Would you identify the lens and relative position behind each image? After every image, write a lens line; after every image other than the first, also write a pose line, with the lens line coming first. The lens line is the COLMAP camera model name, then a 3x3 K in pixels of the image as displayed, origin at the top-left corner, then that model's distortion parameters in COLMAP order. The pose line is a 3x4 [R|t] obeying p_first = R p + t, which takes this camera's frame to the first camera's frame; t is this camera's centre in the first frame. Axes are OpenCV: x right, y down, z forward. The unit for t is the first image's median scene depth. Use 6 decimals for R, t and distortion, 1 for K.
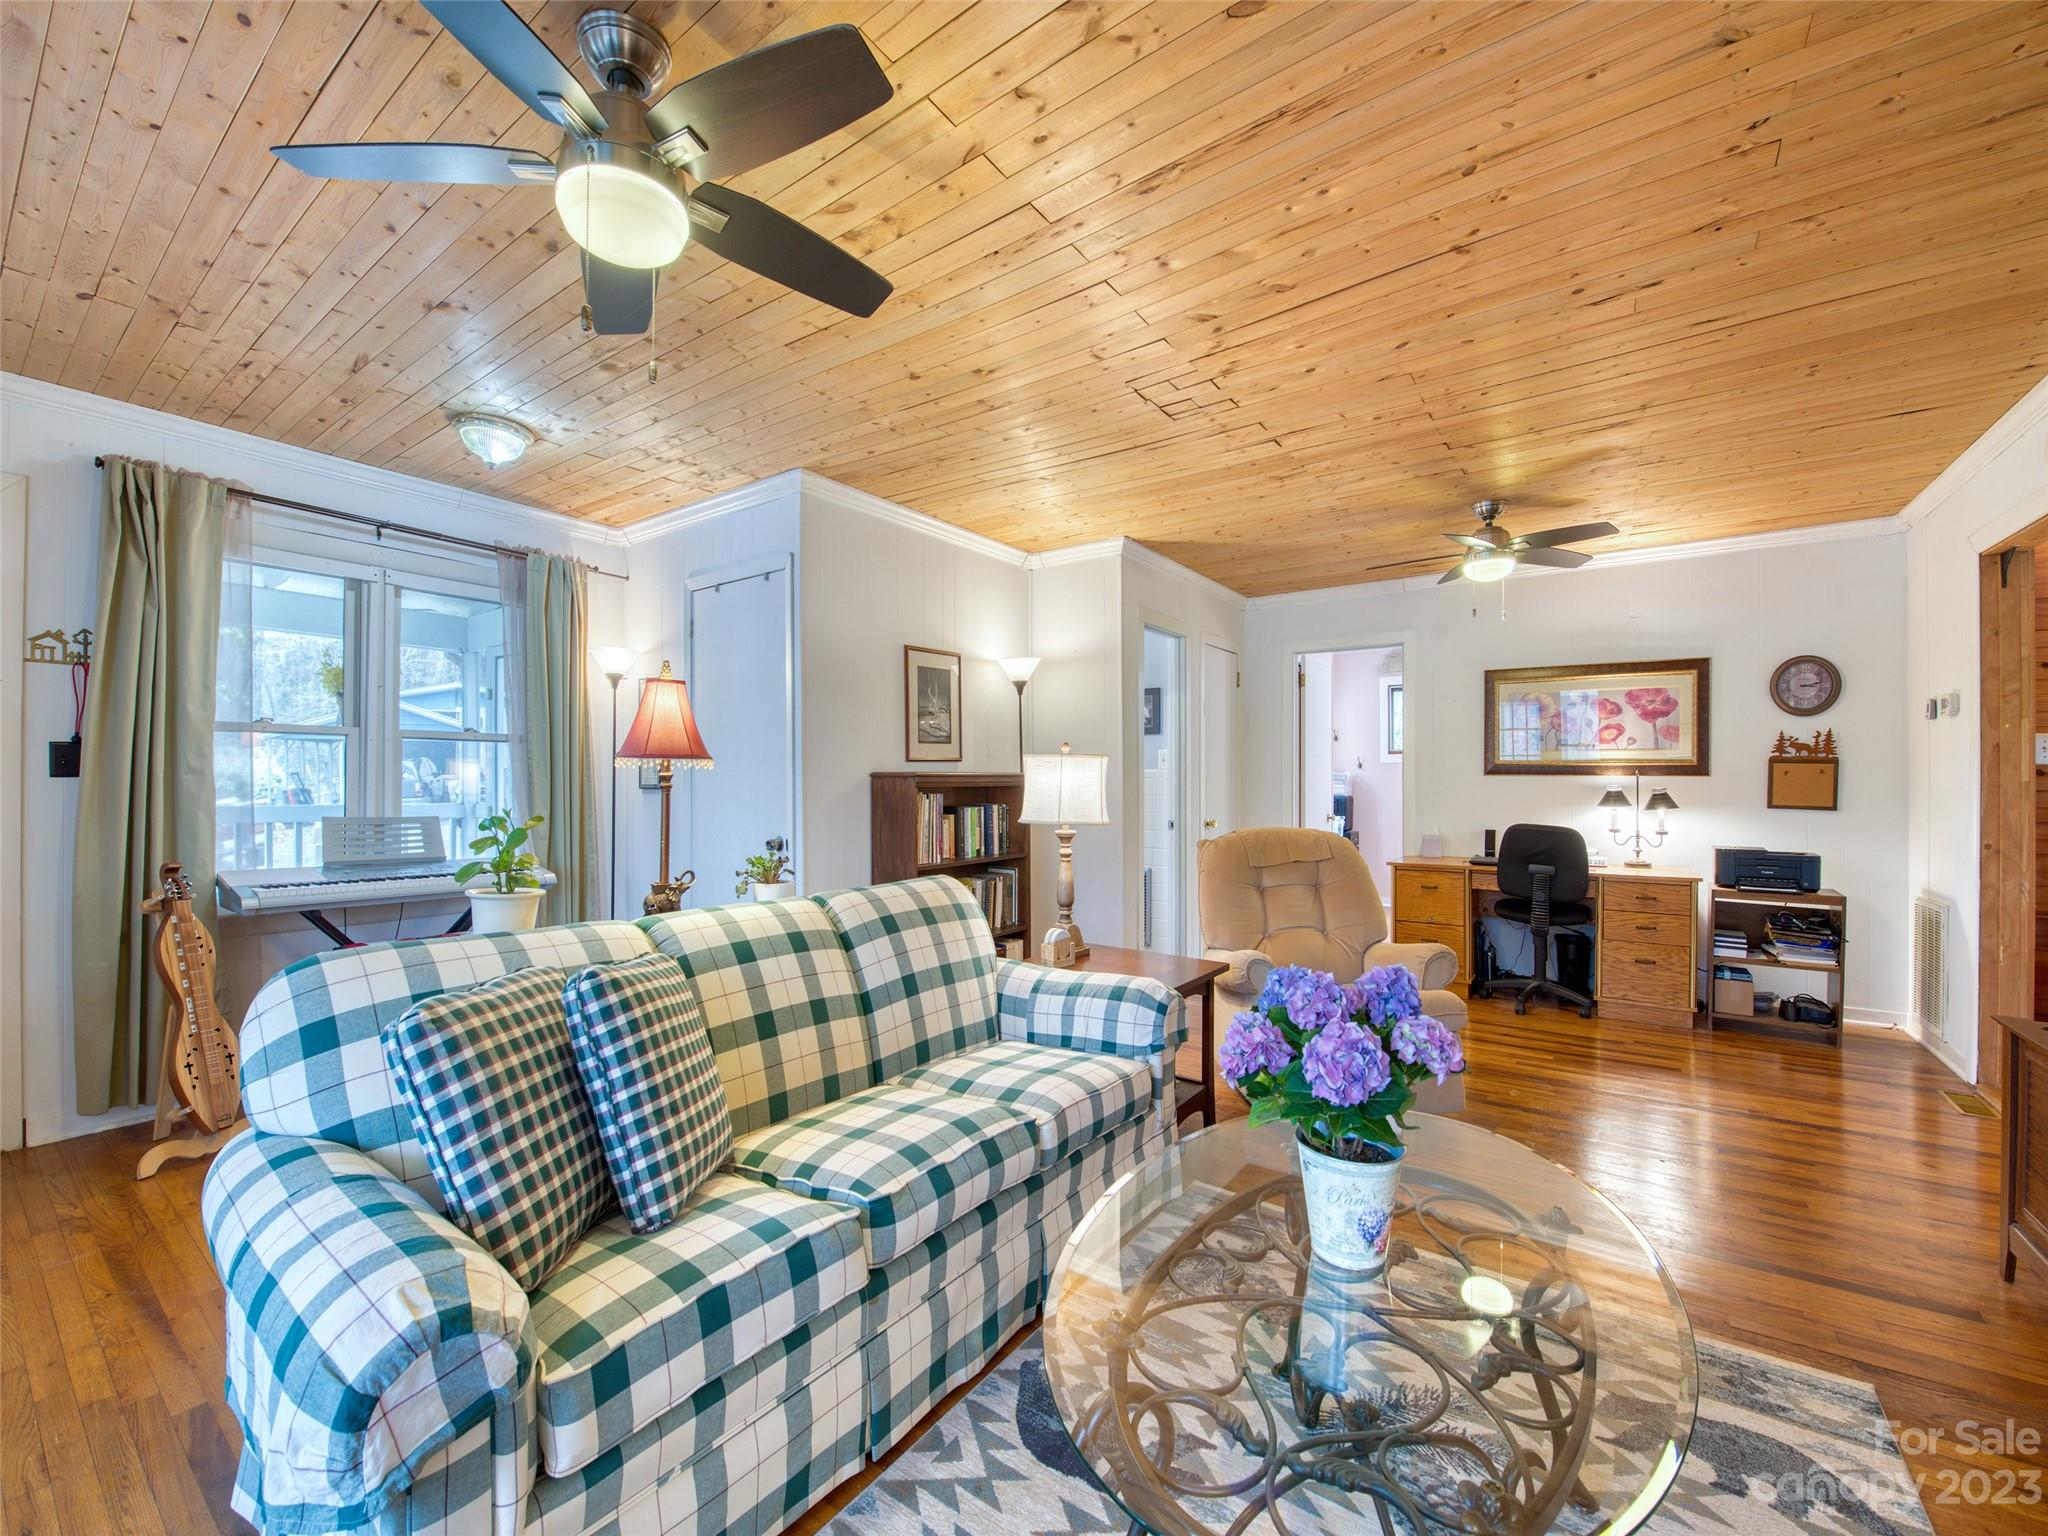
lens RADIAL K [[822.2, 0, 1014.6], [0, 822.2, 782.4], [0, 0, 1]] dist [-0.020472, -0.000337]
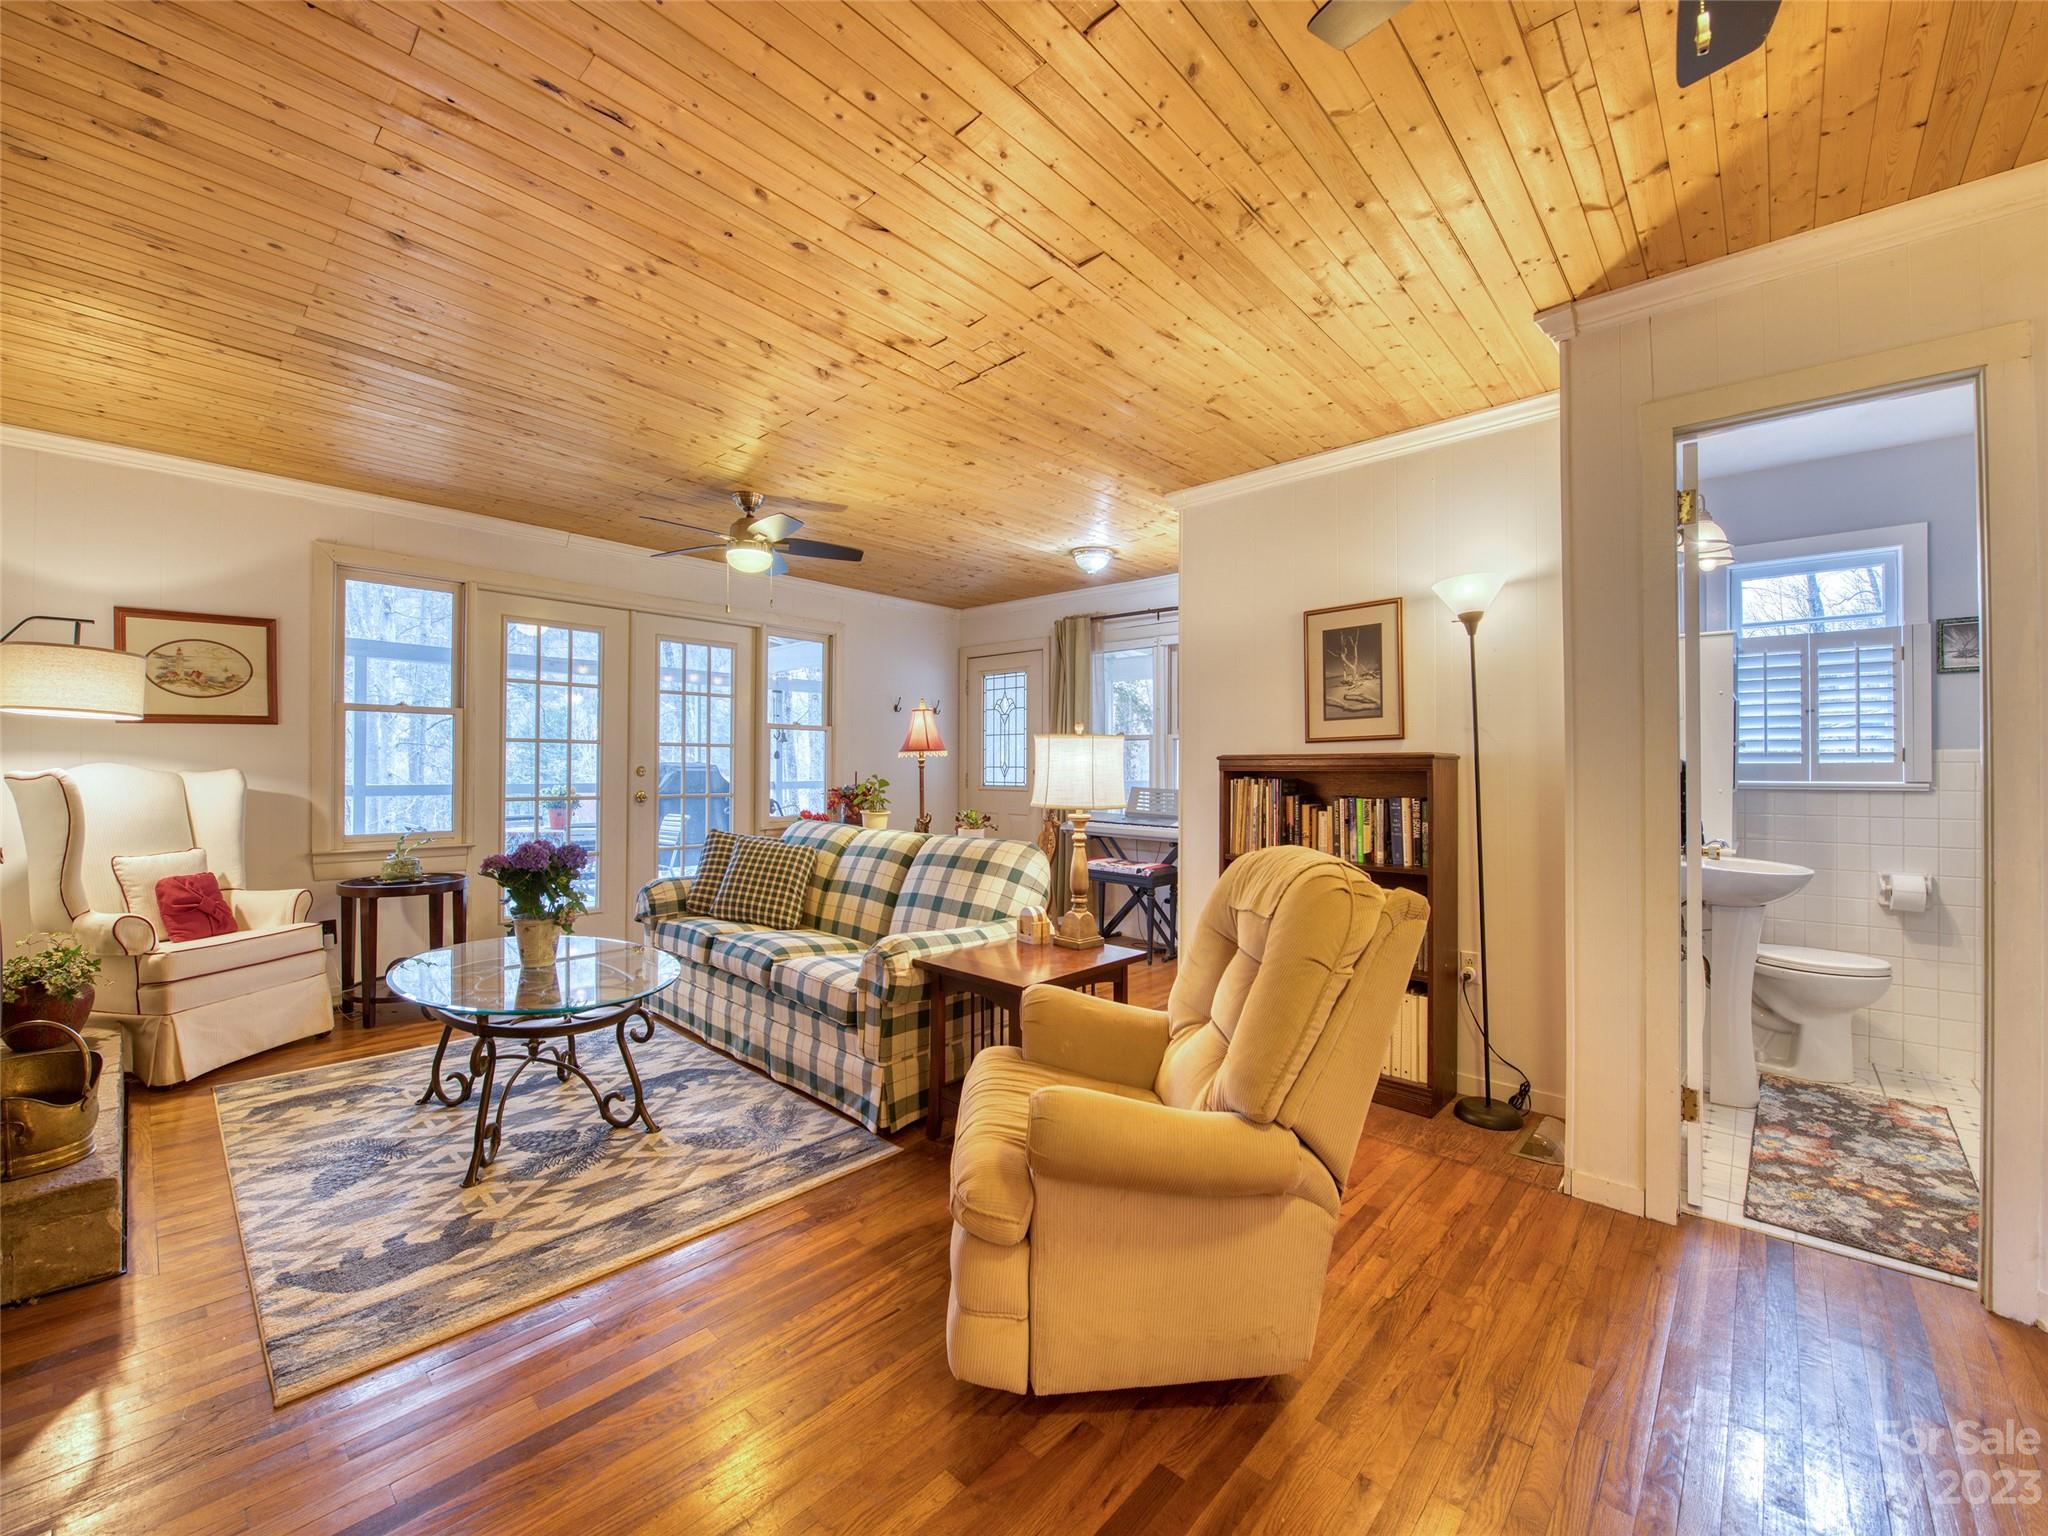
lens RADIAL K [[812.4, 0, 1024.0], [0, 812.4, 768.0], [0, 0, 1]] dist [-0.018599, -0.000802]
pose [[-0.109110, -0.002695, -0.994026, 0.940795], [-0.005875, 0.999981, -0.002067, 0.006791], [0.994012, 0.005614, -0.109124, 0.971889]]
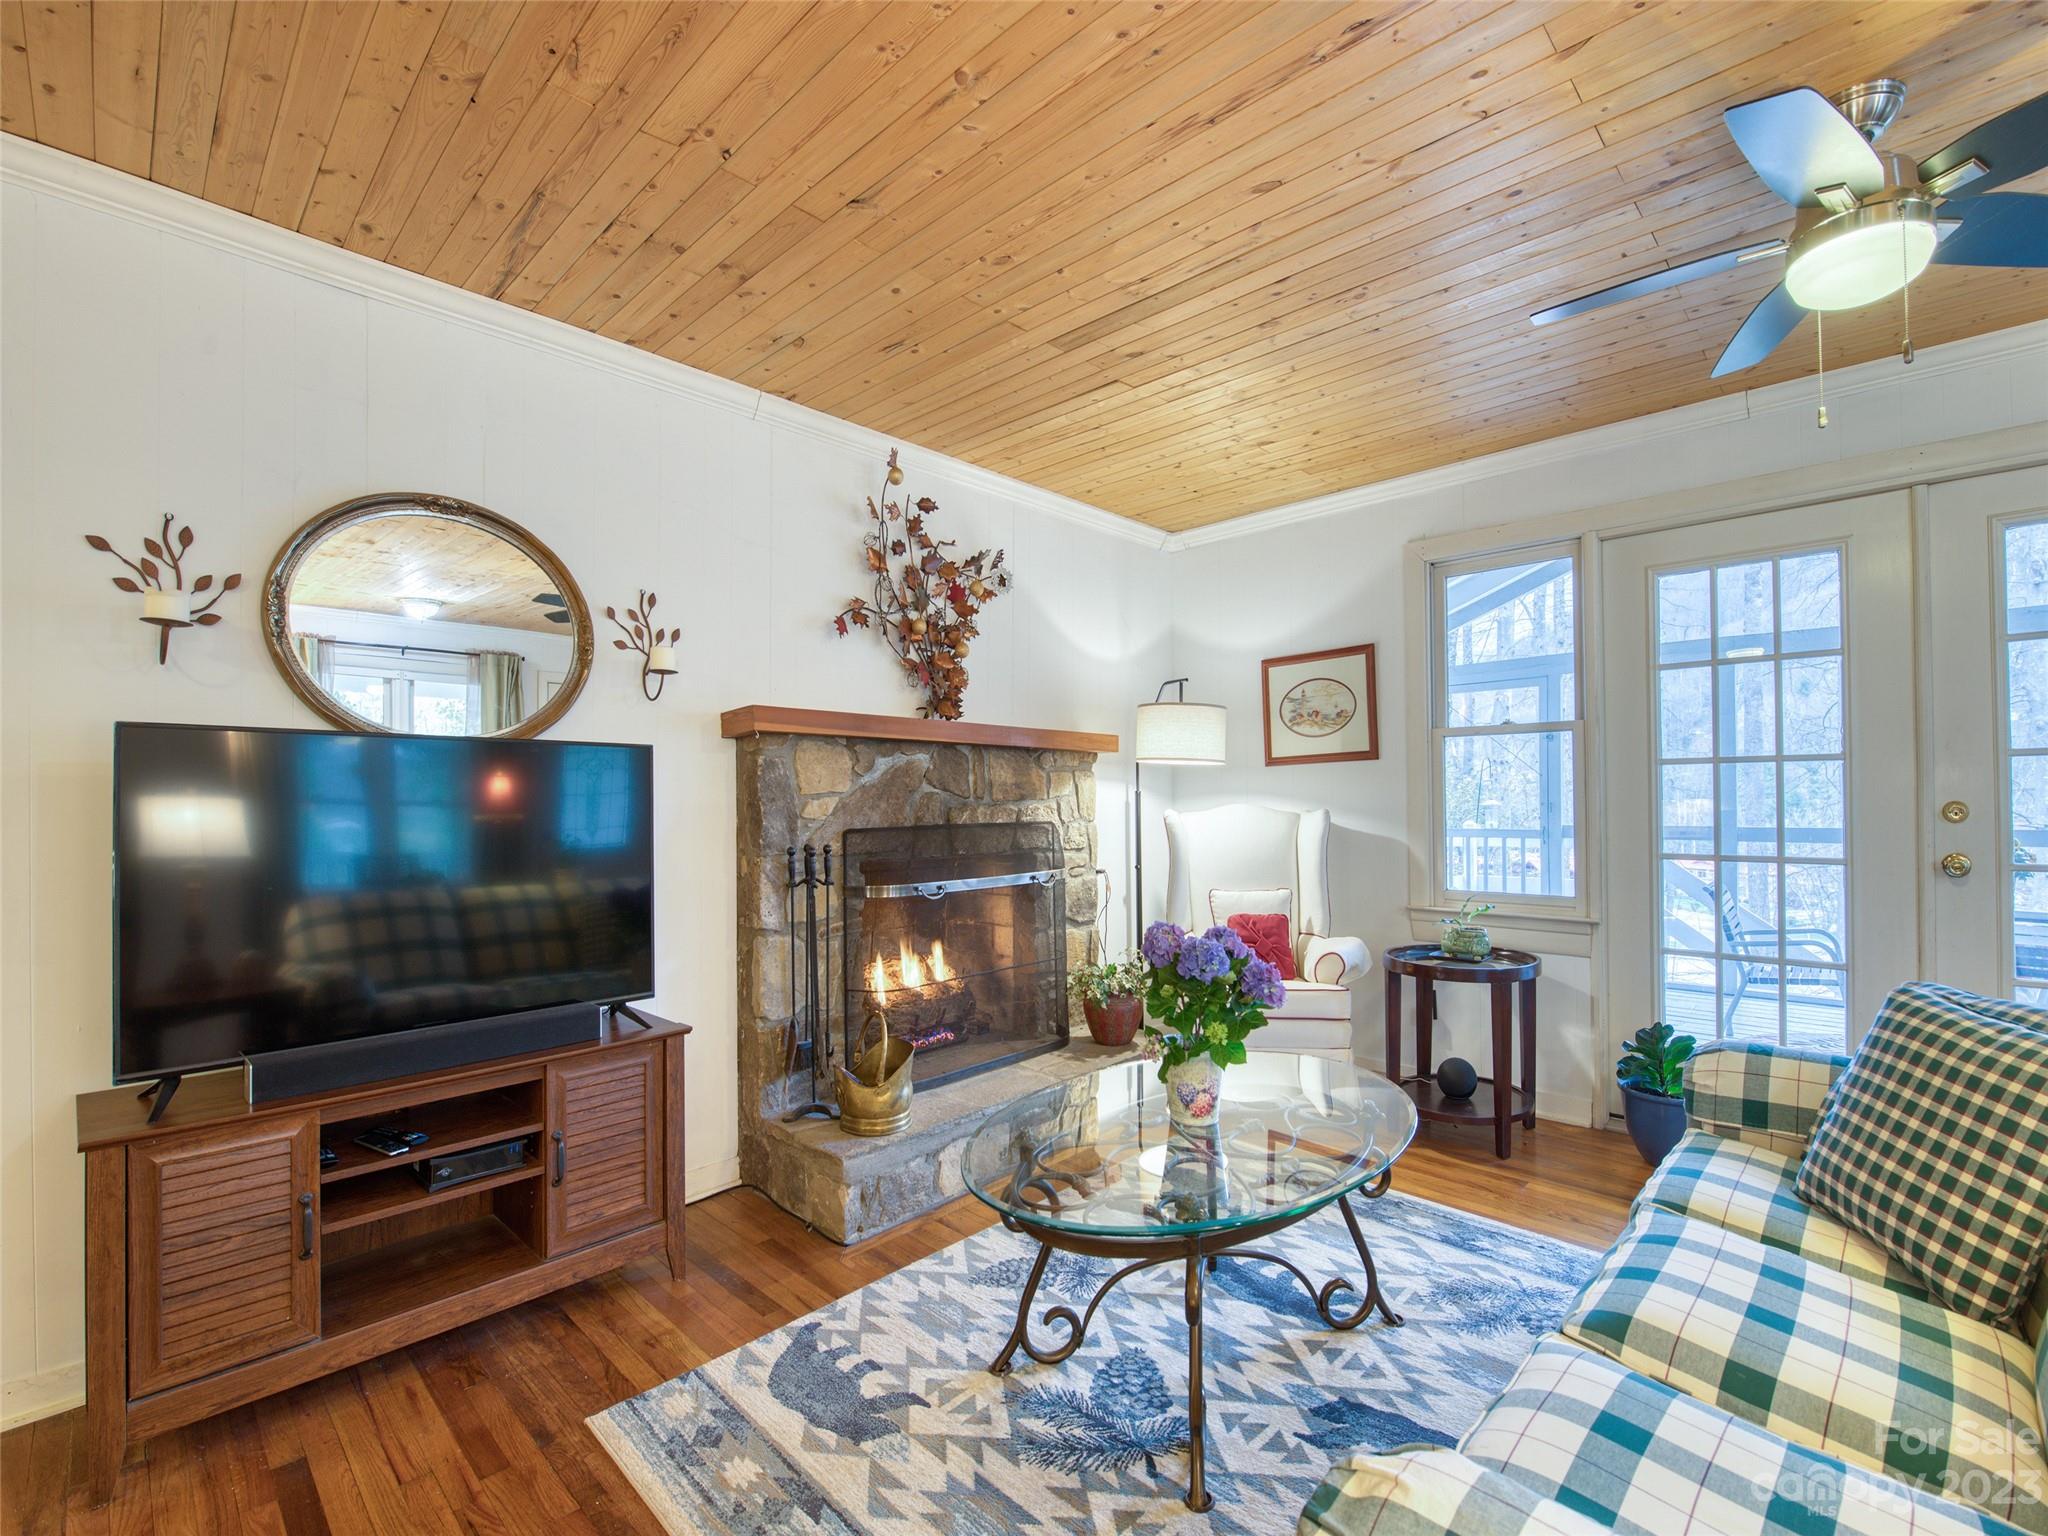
lens RADIAL K [[908.2, 0, 1031.8], [0, 908.2, 791.6], [0, 0, 1]] dist [-0.012005, -0.004793]
pose [[-0.990033, 0.006403, 0.140688, 0.187876], [0.004866, 0.999925, -0.011264, 0.000966], [-0.140750, -0.010467, -0.989990, 1.002159]]
